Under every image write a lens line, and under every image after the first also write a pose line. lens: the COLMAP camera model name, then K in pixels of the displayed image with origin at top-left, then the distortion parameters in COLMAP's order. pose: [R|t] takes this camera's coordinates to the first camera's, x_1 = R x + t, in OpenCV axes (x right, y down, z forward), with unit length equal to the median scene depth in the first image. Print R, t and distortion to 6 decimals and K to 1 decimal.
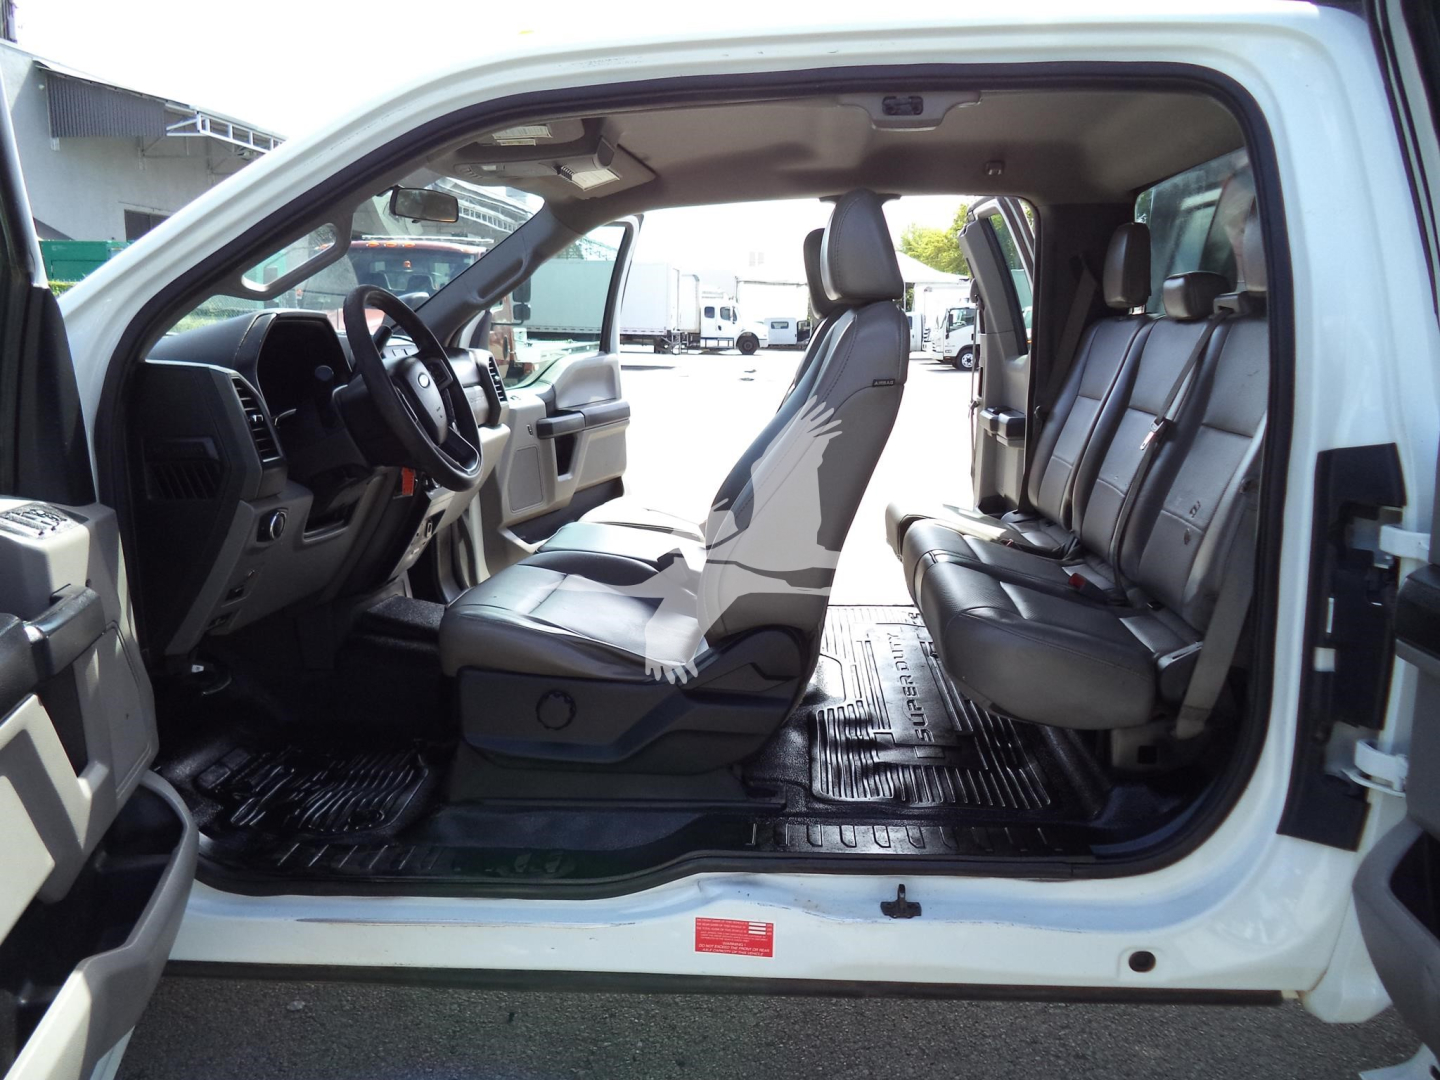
lens RADIAL K [[1172.0, 0, 746.8], [0, 1172.0, 541.3], [0, 0, 1]] dist [-0.025104, -0.001356]
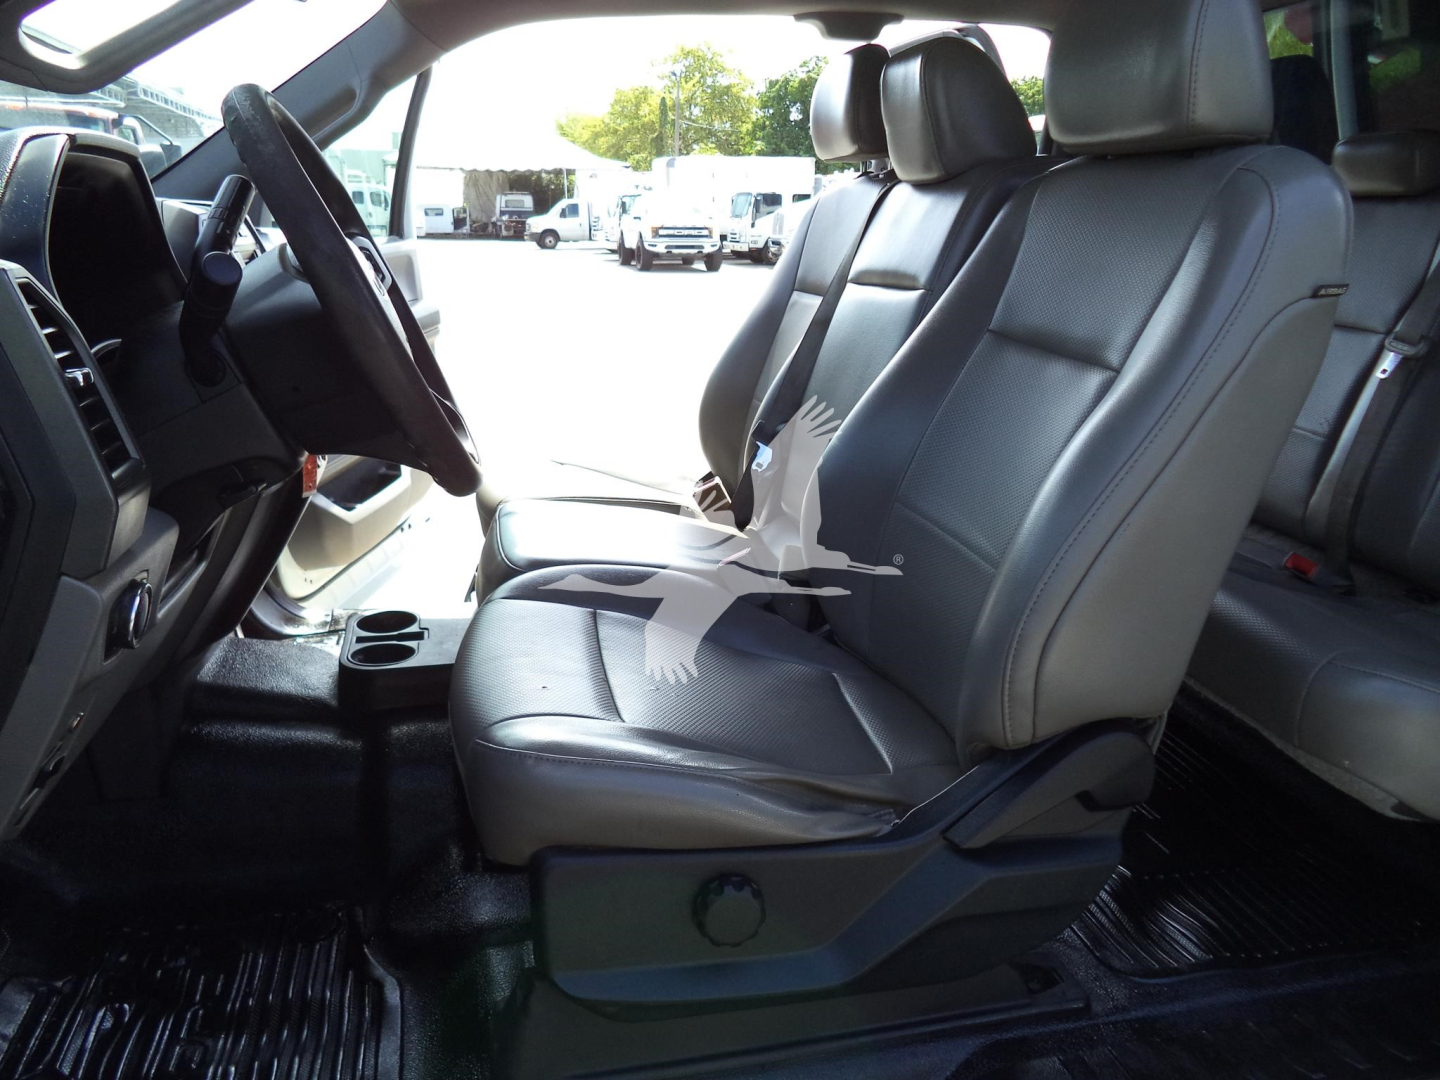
lens RADIAL K [[1166.8, 0, 720.0], [0, 1166.8, 540.0], [0, 0, 1]] dist [-0.026335, -0.006416]
pose [[0.963319, -0.059588, 0.261661, -0.283426], [0.035729, 0.994834, 0.095017, -0.071197], [-0.265971, -0.082183, 0.960472, 0.481921]]
